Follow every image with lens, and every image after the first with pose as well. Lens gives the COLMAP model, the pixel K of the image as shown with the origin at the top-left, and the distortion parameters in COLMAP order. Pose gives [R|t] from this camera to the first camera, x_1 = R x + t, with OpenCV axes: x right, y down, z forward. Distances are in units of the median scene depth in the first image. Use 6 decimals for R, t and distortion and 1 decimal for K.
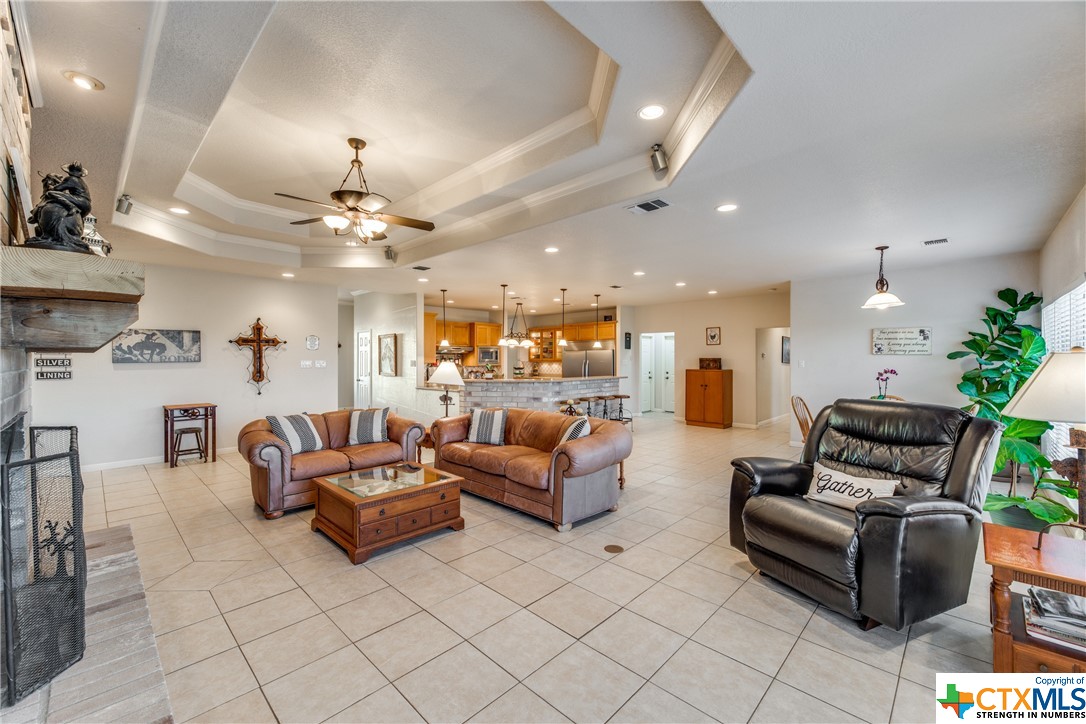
lens RADIAL K [[441.3, 0, 544.4], [0, 441.3, 363.8], [0, 0, 1]] dist [0.001751, 0.000040]
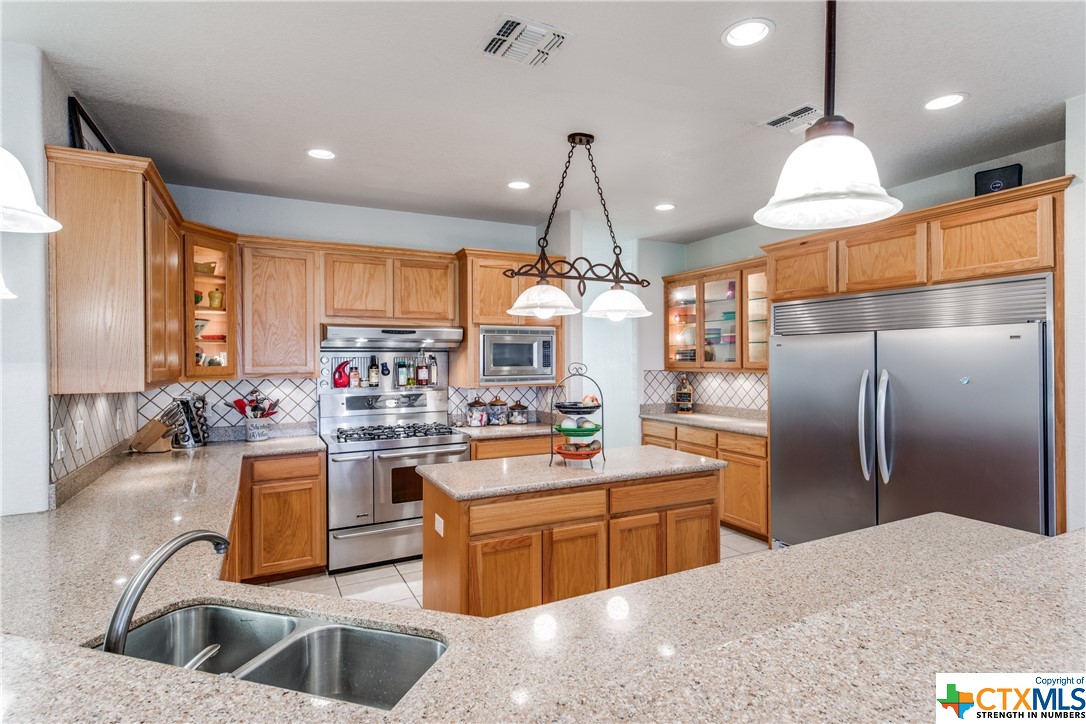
lens RADIAL K [[553.3, 0, 540.9], [0, 553.3, 360.6], [0, 0, 1]] dist [0.005212, 0.000133]
pose [[0.945378, -0.003793, -0.325954, 0.017856], [0.001805, 0.999978, -0.006400, -0.011591], [0.325971, 0.005462, 0.945364, 0.621485]]
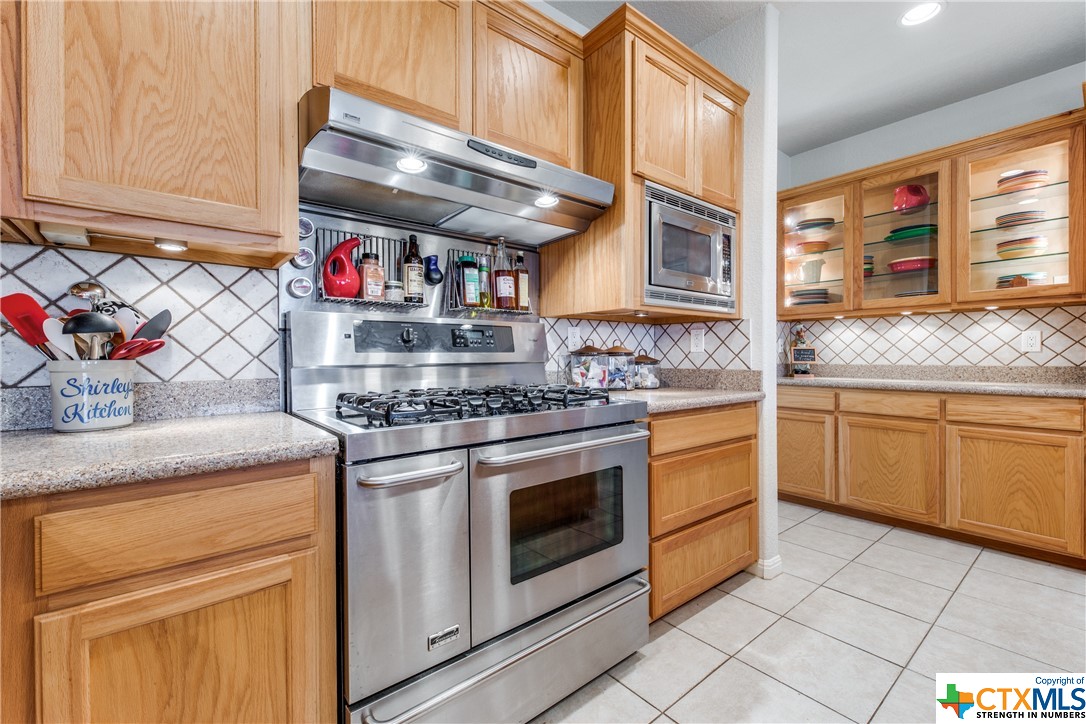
lens RADIAL K [[463.9, 0, 540.4], [0, 463.9, 359.7], [0, 0, 1]] dist [-0.002952, 0.000148]
pose [[0.992490, -0.003915, -0.122266, -0.159584], [0.003617, 0.999990, -0.002657, 0.021920], [0.122275, 0.002195, 0.992494, 0.807611]]
